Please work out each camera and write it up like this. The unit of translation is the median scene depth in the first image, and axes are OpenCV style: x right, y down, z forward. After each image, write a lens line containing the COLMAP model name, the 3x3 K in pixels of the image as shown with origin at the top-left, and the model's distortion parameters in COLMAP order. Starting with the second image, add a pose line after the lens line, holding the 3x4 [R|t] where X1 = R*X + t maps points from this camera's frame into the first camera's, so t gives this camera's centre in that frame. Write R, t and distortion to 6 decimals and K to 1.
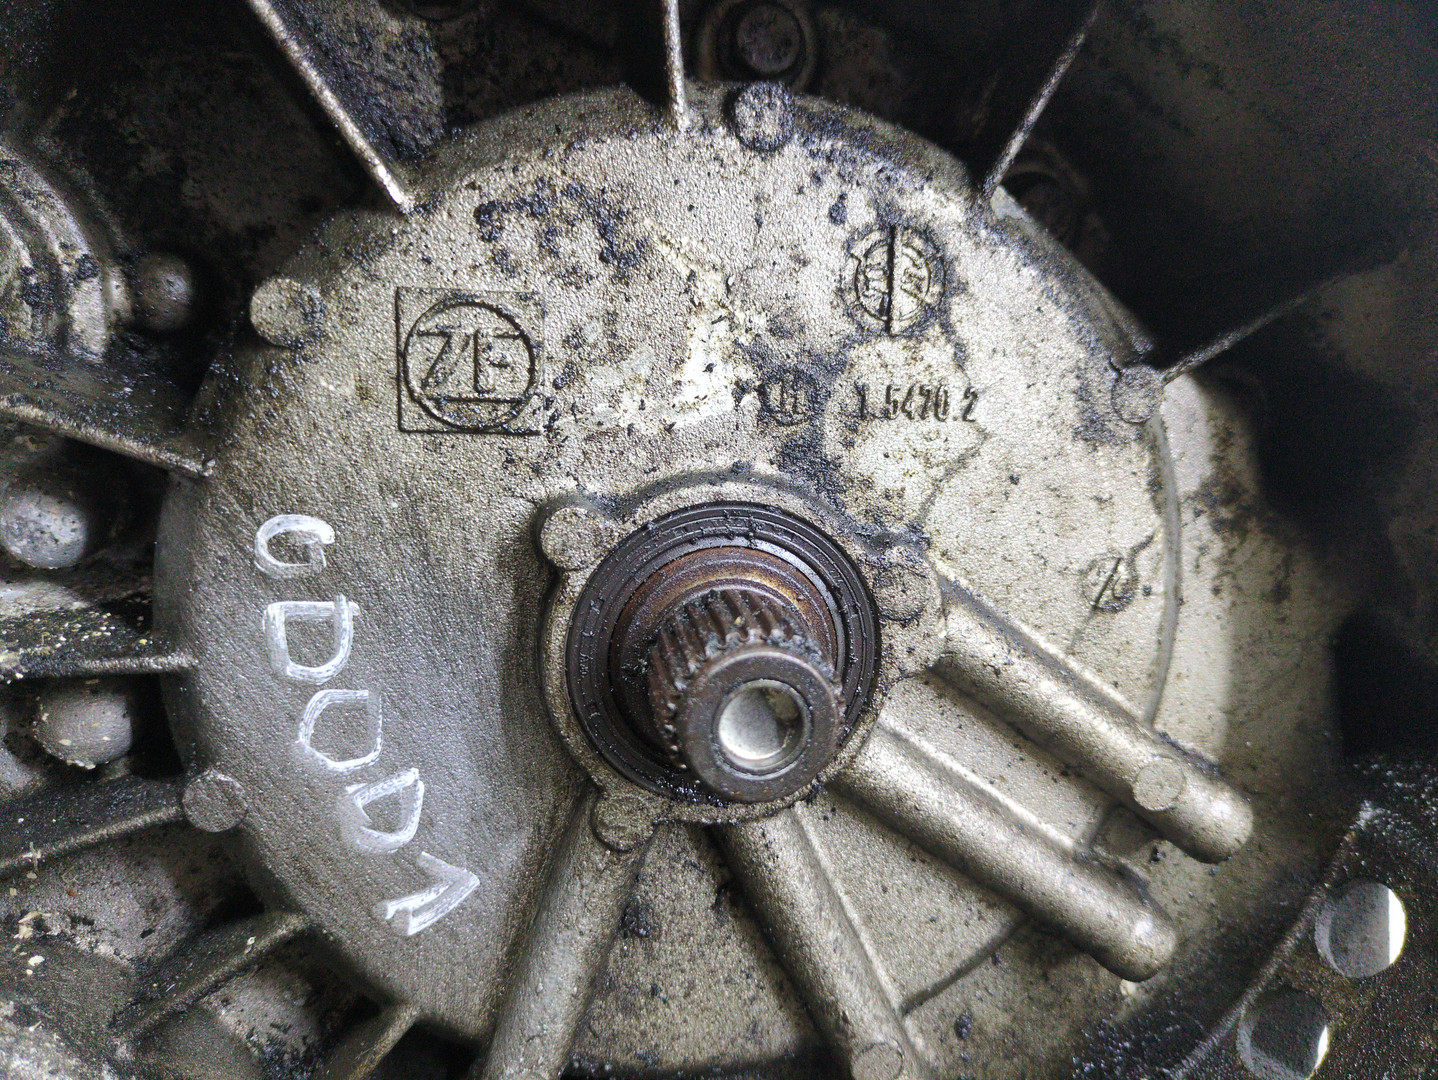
lens RADIAL K [[948.8, 0, 719.0], [0, 948.8, 540.0], [0, 0, 1]] dist [0.006543, -0.032099]
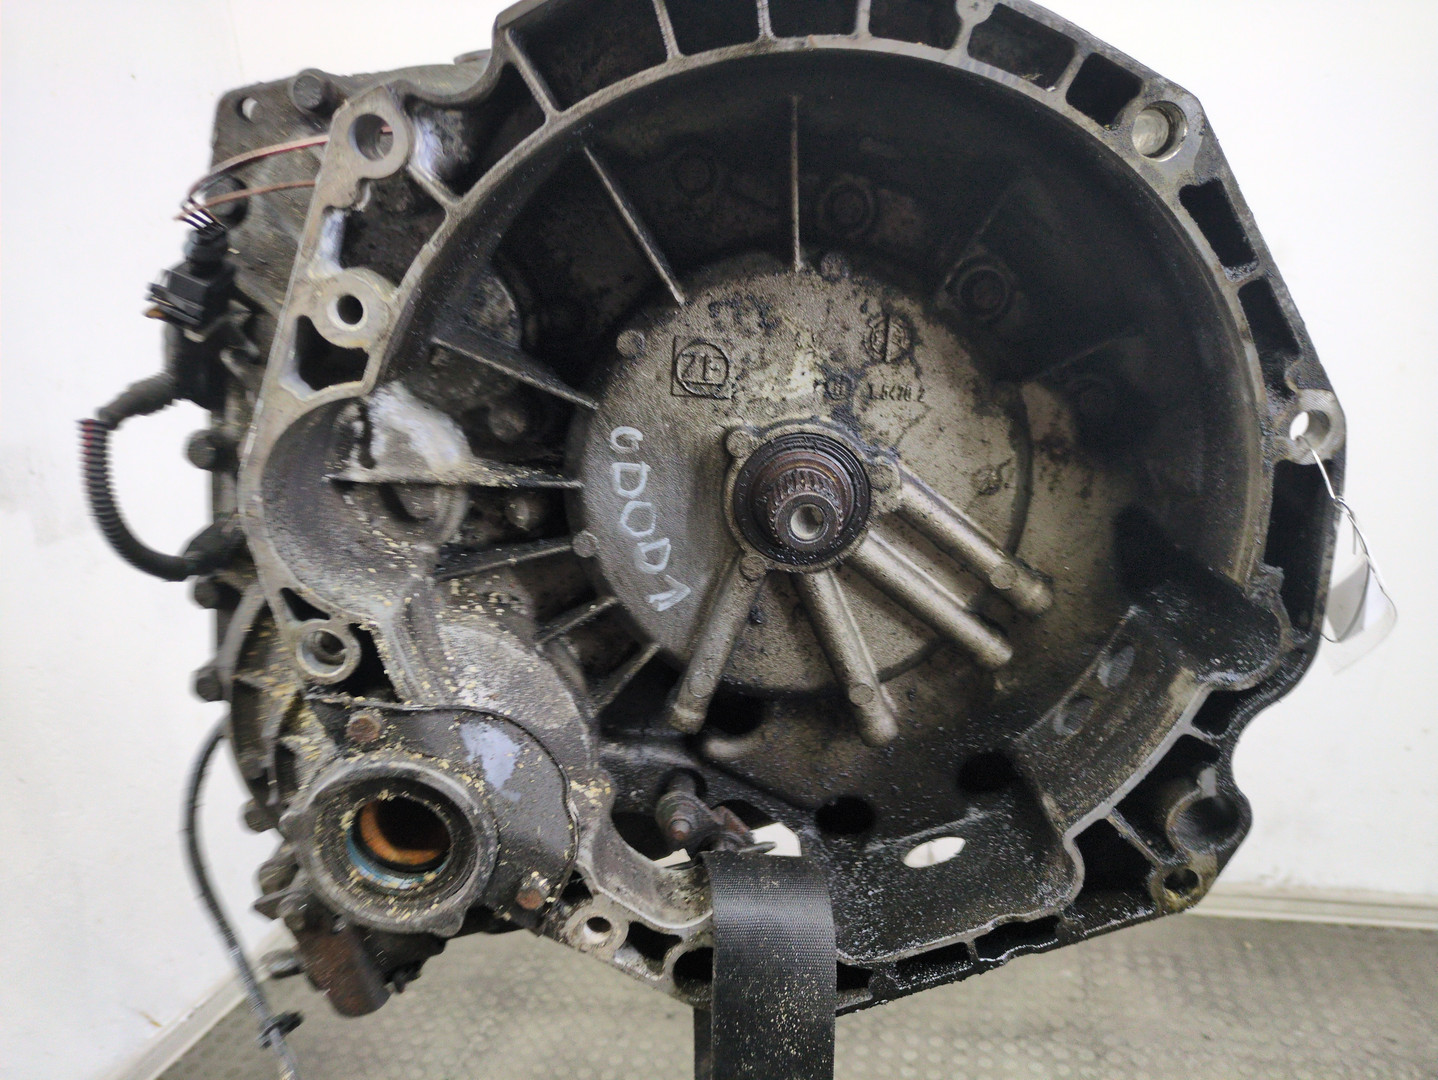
lens RADIAL K [[948.8, 0, 719.0], [0, 948.8, 540.0], [0, 0, 1]] dist [0.006543, -0.032099]
pose [[0.983213, 0.079543, -0.164213, 0.197339], [-0.062934, 0.992586, 0.103981, -0.006984], [0.171266, -0.091901, 0.980929, -1.316079]]
